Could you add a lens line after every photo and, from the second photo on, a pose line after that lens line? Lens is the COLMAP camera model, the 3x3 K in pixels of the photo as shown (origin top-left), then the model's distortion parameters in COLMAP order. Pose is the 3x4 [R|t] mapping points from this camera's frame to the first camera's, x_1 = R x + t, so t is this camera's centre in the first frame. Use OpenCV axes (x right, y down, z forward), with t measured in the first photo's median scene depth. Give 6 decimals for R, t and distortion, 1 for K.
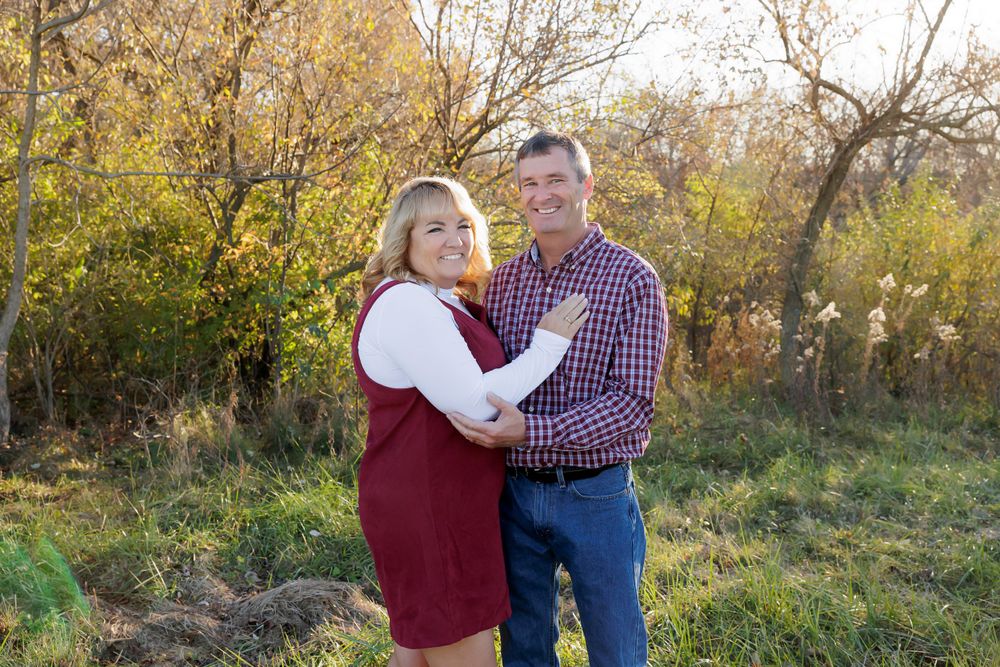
lens RADIAL K [[1204.1, 0, 484.2], [0, 1204.1, 330.8], [0, 0, 1]] dist [0.006926, 0.028566]
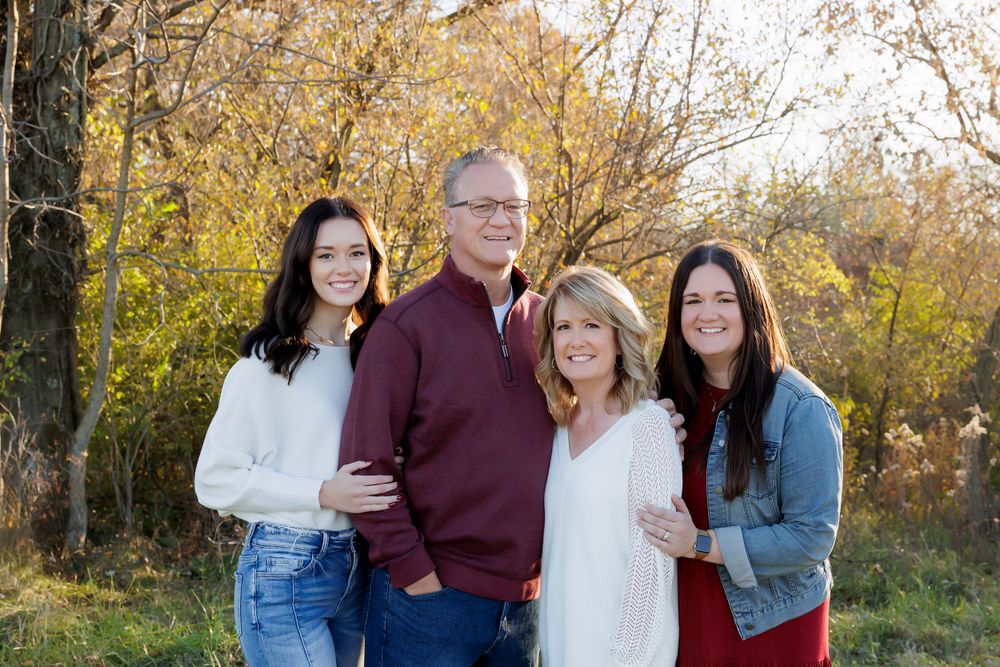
lens RADIAL K [[1569.9, 0, 487.5], [0, 1569.9, 314.1], [0, 0, 1]] dist [0.013212, 0.099685]
pose [[0.991837, 0.009895, -0.127127, 0.067237], [-0.020834, 0.996163, -0.085006, 0.005908], [0.125798, 0.086960, 0.988237, -0.176116]]
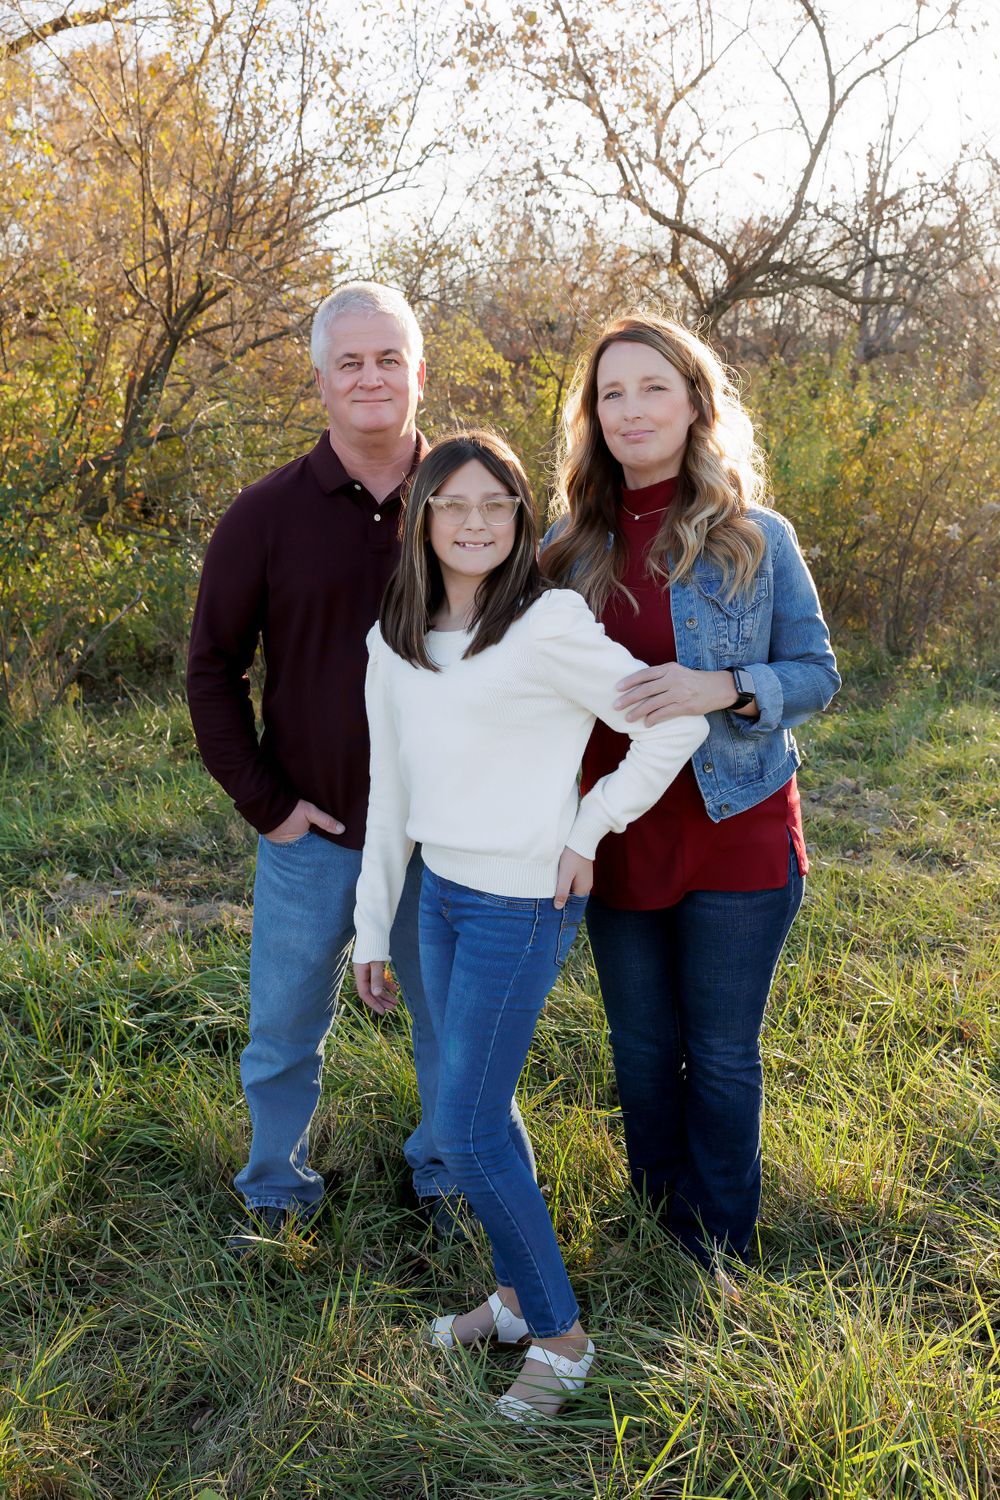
lens RADIAL K [[1616.6, 0, 500.0], [0, 1616.6, 750.0], [0, 0, 1]] dist [0.016388, 0.009685]
pose [[0.996661, -0.031521, 0.075317, 0.101965], [0.022557, 0.992872, 0.117027, -0.001068], [-0.078468, -0.114938, 0.990269, -0.037769]]
